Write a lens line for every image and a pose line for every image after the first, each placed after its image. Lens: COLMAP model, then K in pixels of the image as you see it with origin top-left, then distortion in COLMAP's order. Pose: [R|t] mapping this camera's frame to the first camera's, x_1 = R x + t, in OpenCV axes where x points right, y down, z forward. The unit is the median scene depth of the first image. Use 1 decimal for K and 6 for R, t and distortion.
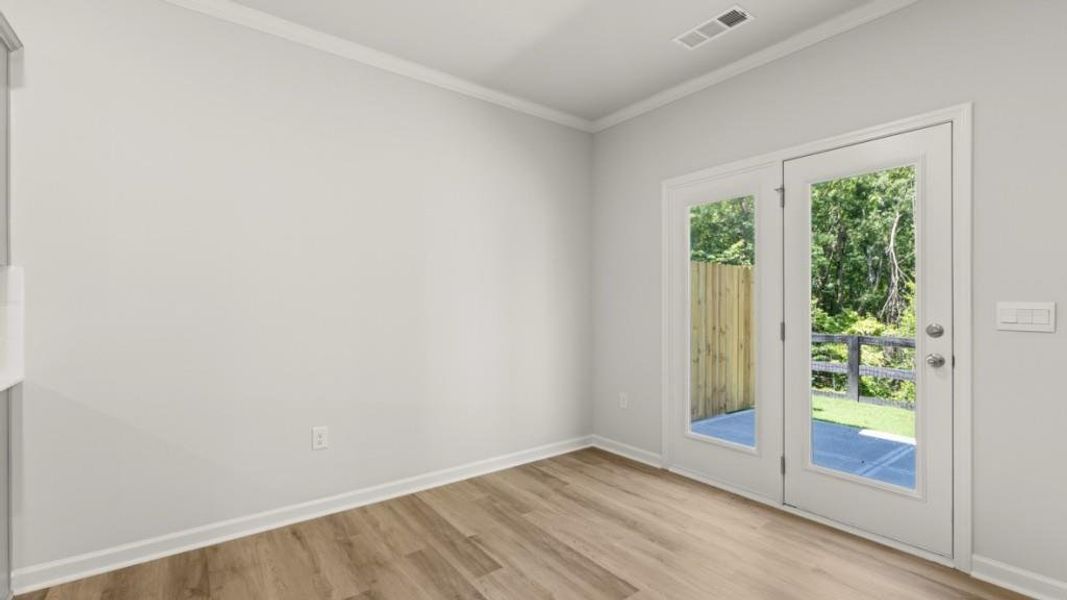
lens RADIAL K [[467.4, 0, 533.5], [0, 467.4, 300.0], [0, 0, 1]] dist [-0.000604, -0.000083]
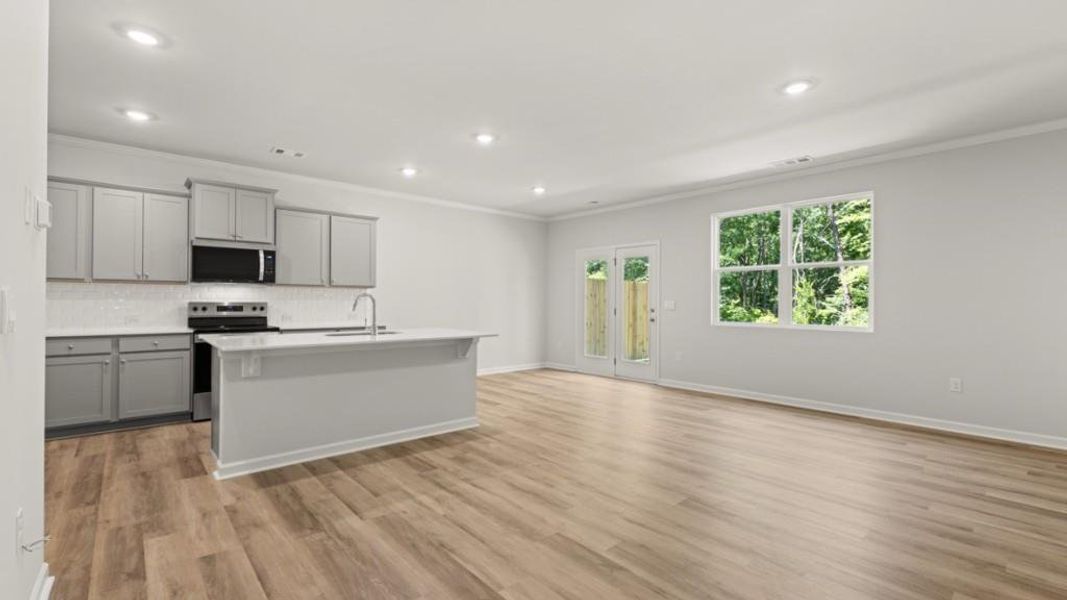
lens RADIAL K [[467.4, 0, 533.5], [0, 467.4, 300.0], [0, 0, 1]] dist [-0.000604, -0.000083]
pose [[0.997425, 0.005547, 0.071502, -0.075948], [-0.005789, 0.999978, 0.003174, -0.003963], [-0.071483, -0.003580, 0.997435, -0.939159]]
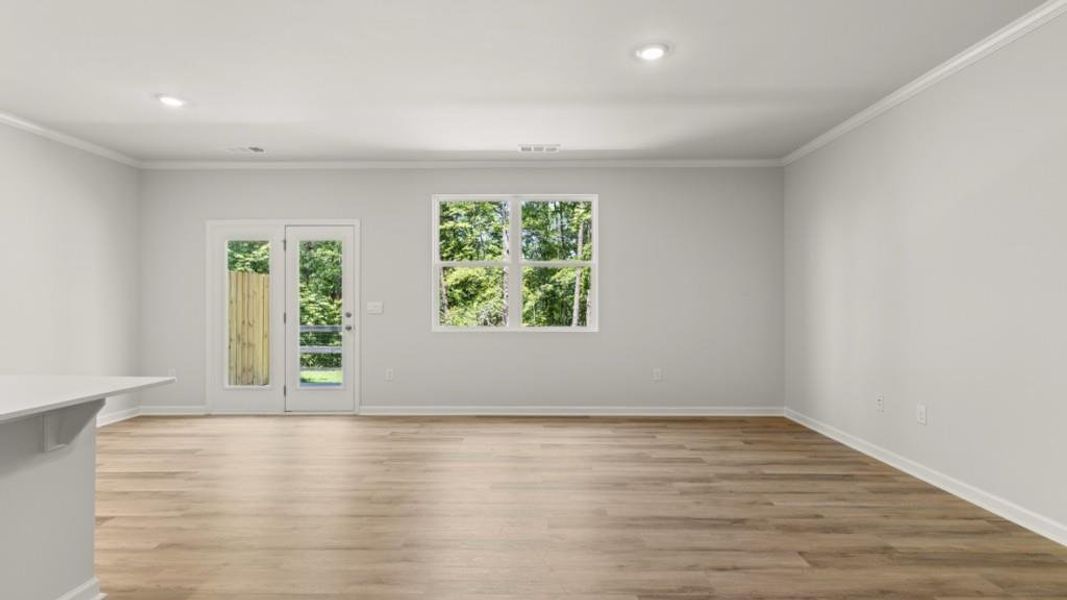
lens RADIAL K [[491.3, 0, 536.6], [0, 491.3, 302.2], [0, 0, 1]] dist [0.001399, 0.000034]
pose [[0.614201, 0.000864, 0.789149, -0.219118], [-0.004242, 0.999989, 0.002207, -0.002579], [-0.789138, -0.004704, 0.614198, -0.551242]]
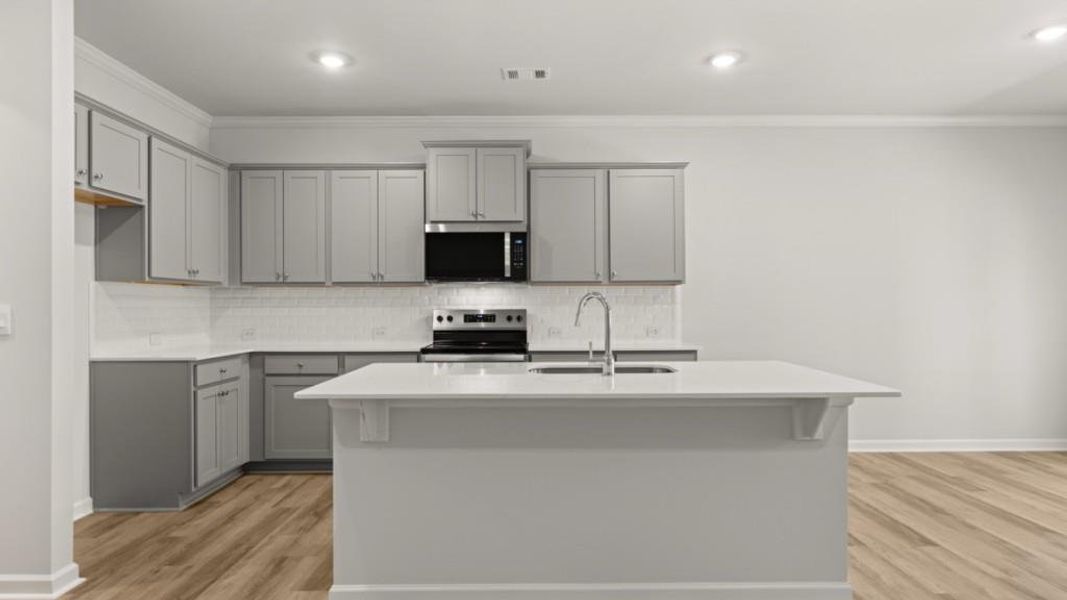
lens RADIAL K [[604.2, 0, 530.3], [0, 604.2, 303.2], [0, 0, 1]] dist [-0.003180, 0.001445]
pose [[0.798942, -0.006562, -0.601372, -0.031921], [0.007787, 0.999970, -0.000565, -0.000515], [0.601358, -0.004232, 0.798969, -0.557213]]
